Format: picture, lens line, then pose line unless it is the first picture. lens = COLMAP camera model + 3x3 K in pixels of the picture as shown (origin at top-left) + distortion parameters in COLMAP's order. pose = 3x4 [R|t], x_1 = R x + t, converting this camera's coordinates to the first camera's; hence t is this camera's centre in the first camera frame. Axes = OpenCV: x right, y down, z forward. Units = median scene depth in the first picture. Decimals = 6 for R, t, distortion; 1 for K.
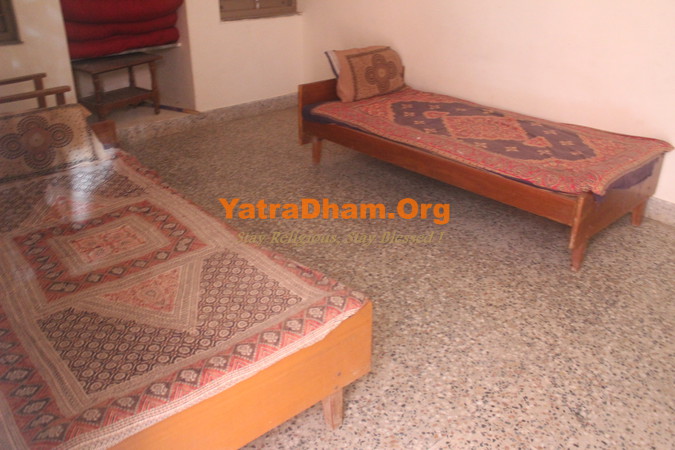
lens RADIAL K [[570.1, 0, 337.5], [0, 570.1, 225.0], [0, 0, 1]] dist [-0.085922, 0.005186]
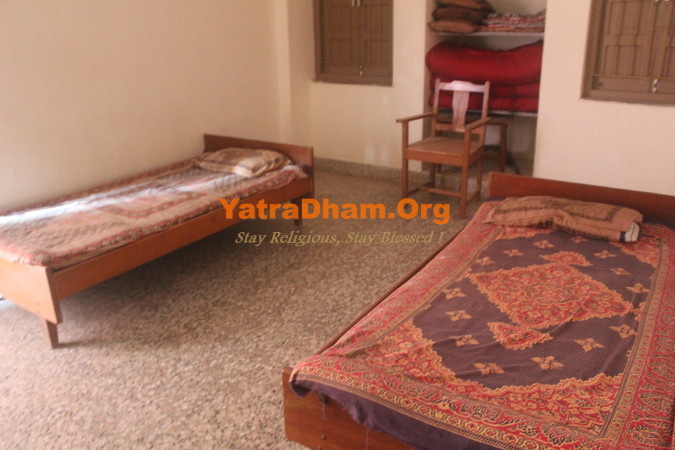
lens RADIAL K [[570.1, 0, 337.5], [0, 570.1, 225.0], [0, 0, 1]] dist [-0.085922, 0.005186]
pose [[0.279547, 0.322402, -0.904384, 0.806387], [-0.411000, 0.891455, 0.190753, -0.287339], [0.867717, 0.318377, 0.381711, 0.580046]]
